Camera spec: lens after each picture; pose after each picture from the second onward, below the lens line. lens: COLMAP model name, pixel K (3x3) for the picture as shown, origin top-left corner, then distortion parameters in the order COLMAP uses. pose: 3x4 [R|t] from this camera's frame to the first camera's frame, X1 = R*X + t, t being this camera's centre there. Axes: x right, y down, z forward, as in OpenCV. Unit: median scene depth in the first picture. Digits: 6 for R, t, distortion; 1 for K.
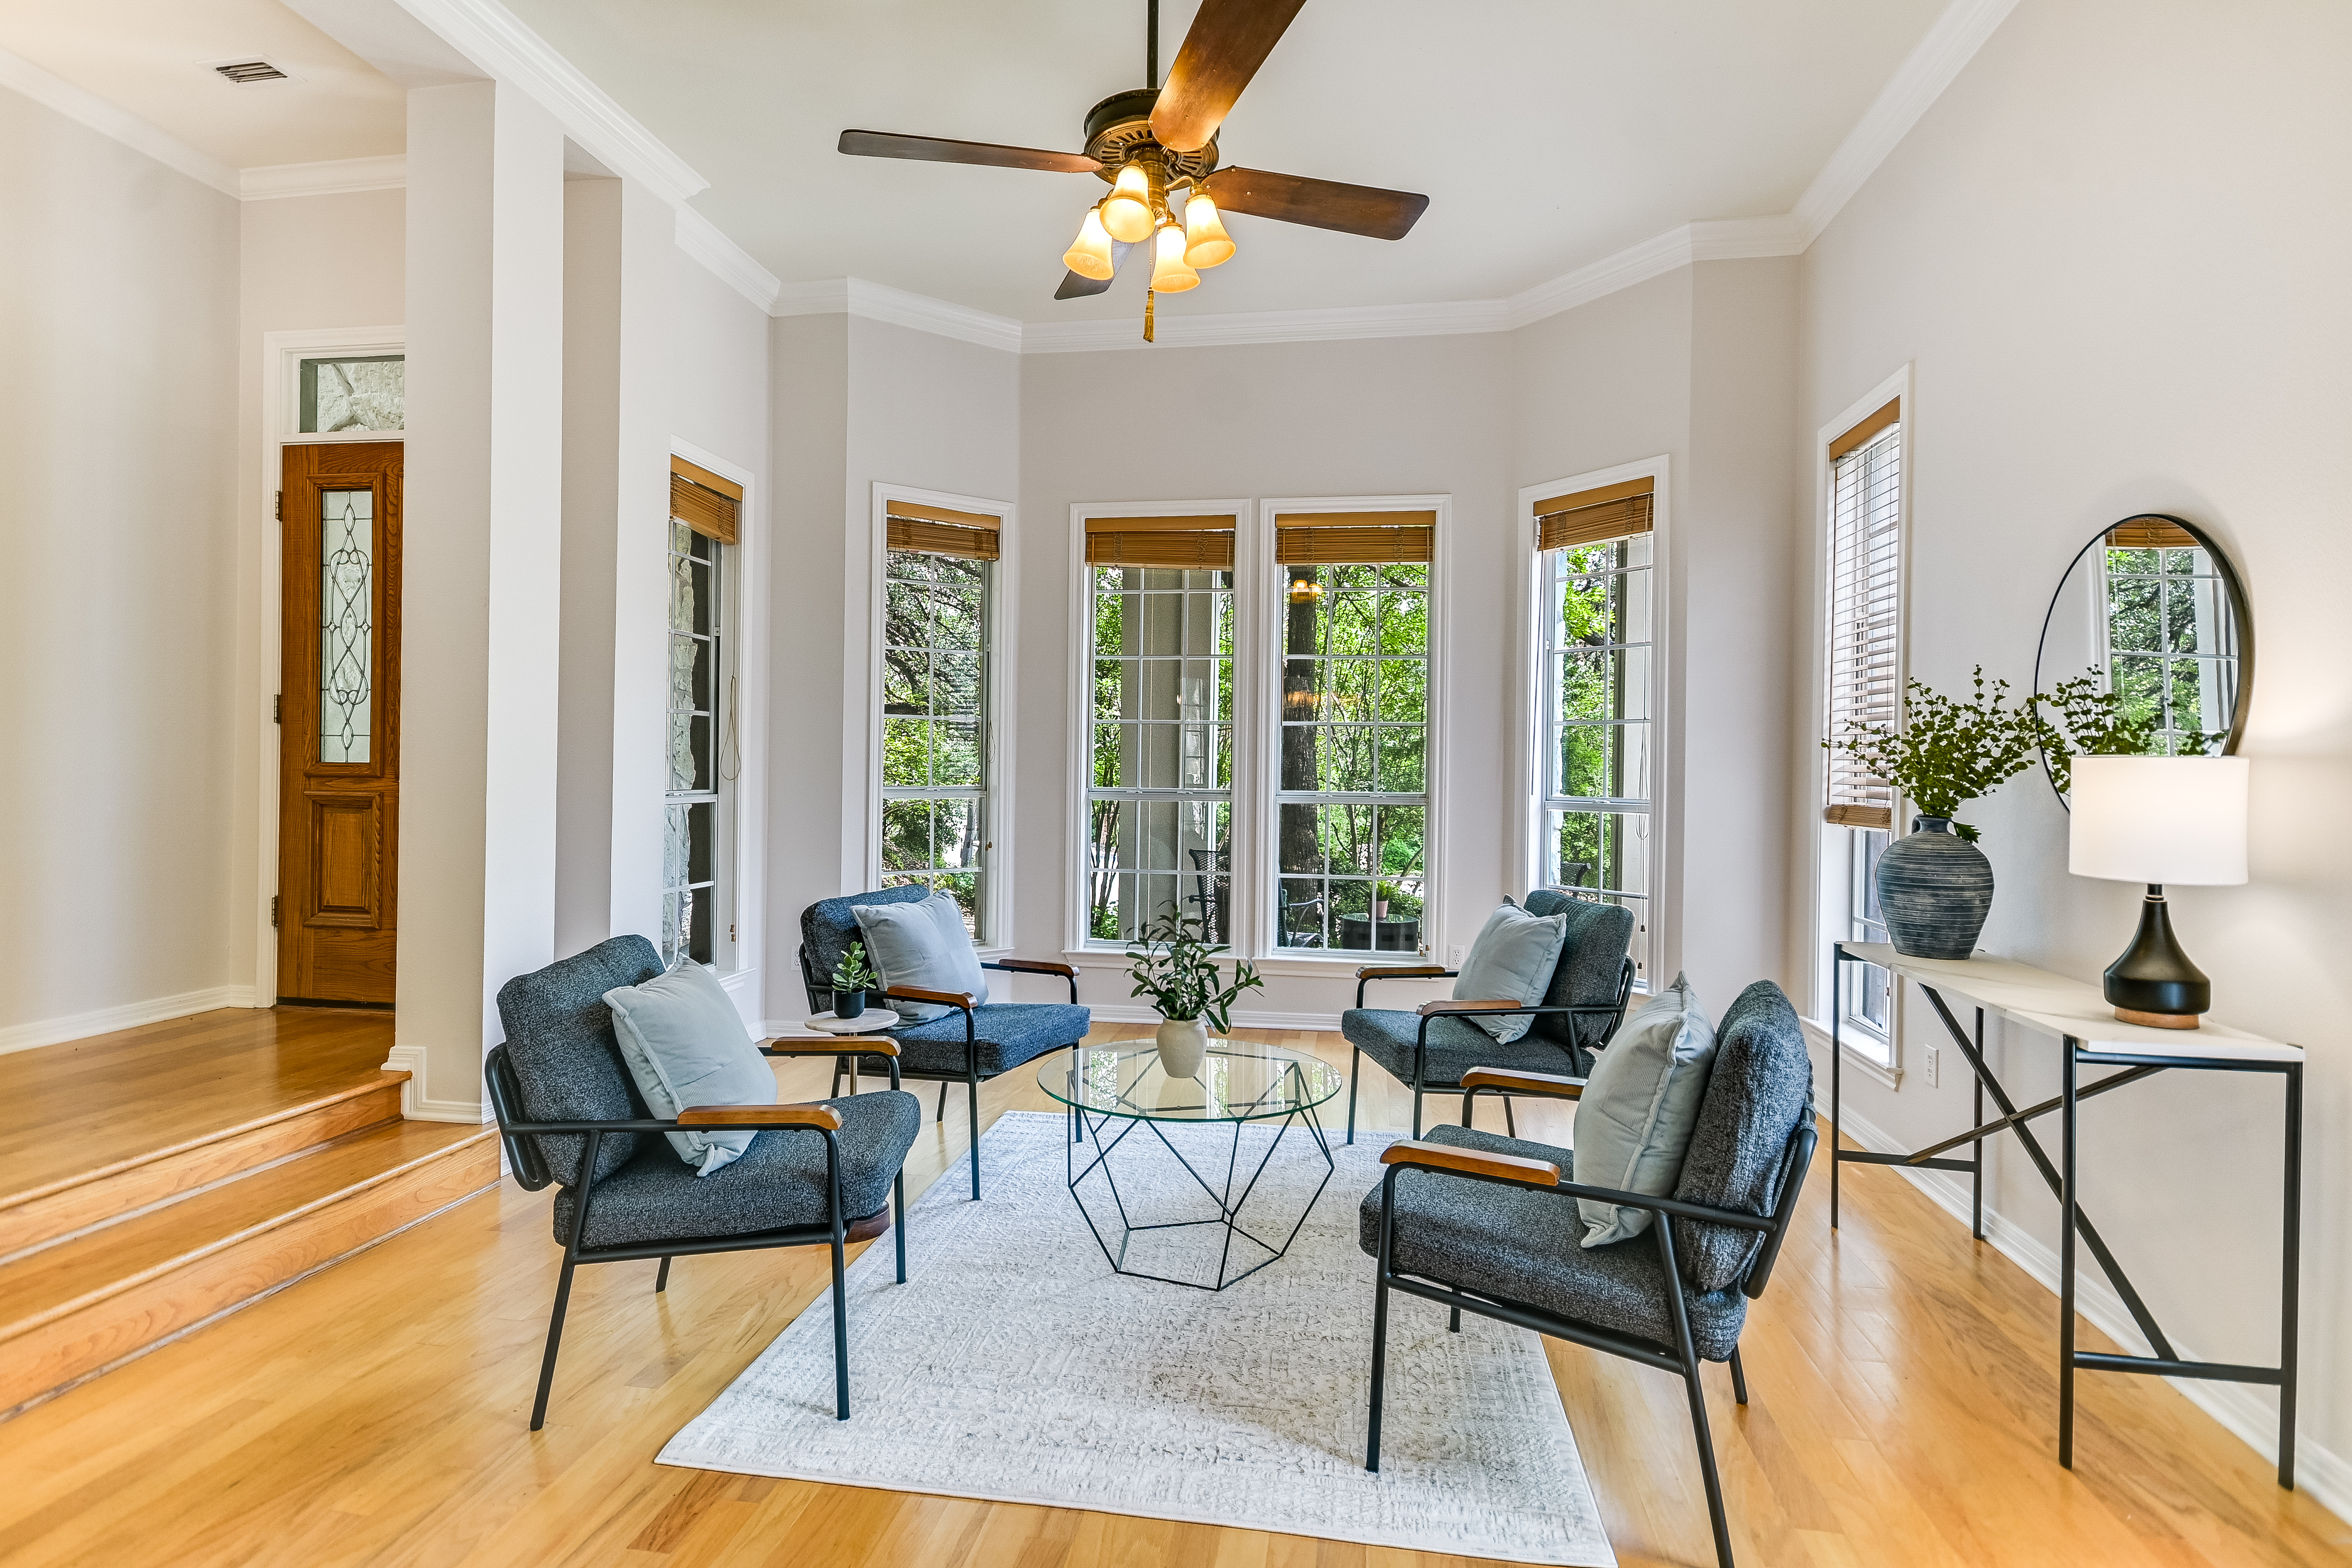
lens RADIAL K [[1145.4, 0, 1186.7], [0, 1145.4, 776.4], [0, 0, 1]] dist [0.004895, 0.001199]
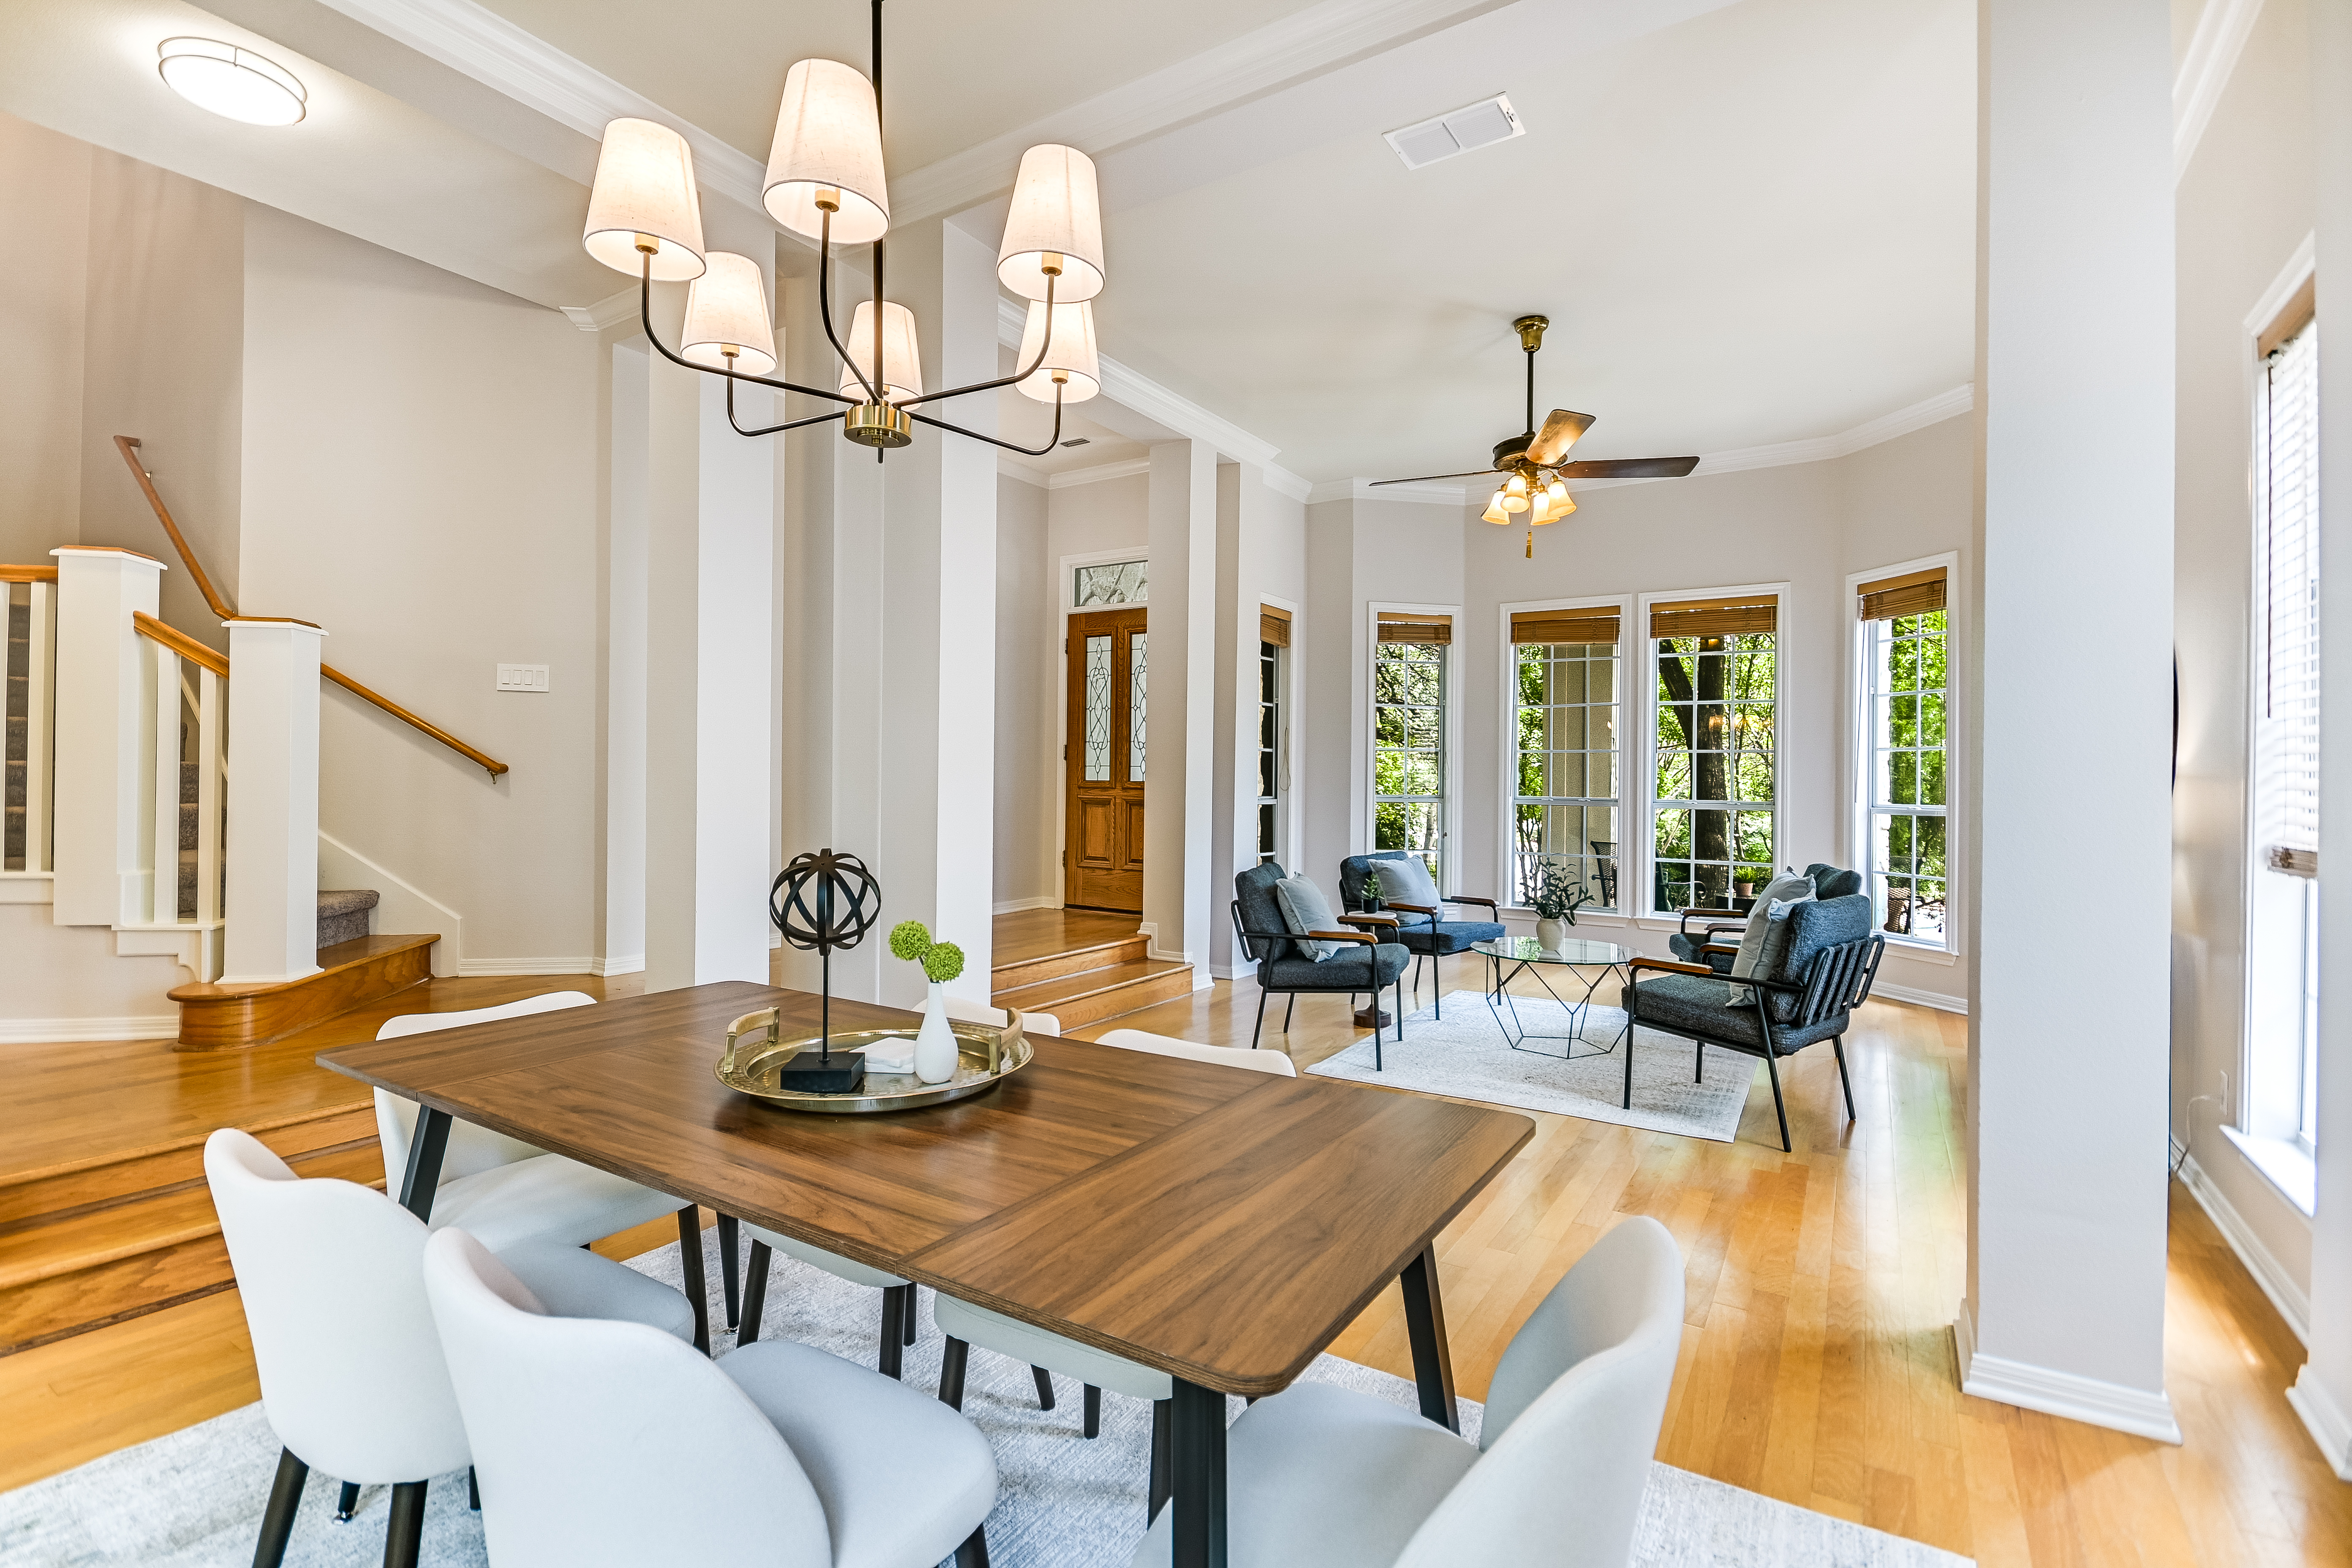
lens RADIAL K [[1048.6, 0, 1175.1], [0, 1048.6, 768.4], [0, 0, 1]] dist [0.021969, -0.017323]
pose [[0.911811, -0.006473, -0.410560, 0.091625], [-0.001940, 0.999797, -0.020073, 0.002606], [0.410607, 0.019099, 0.911613, -0.519183]]
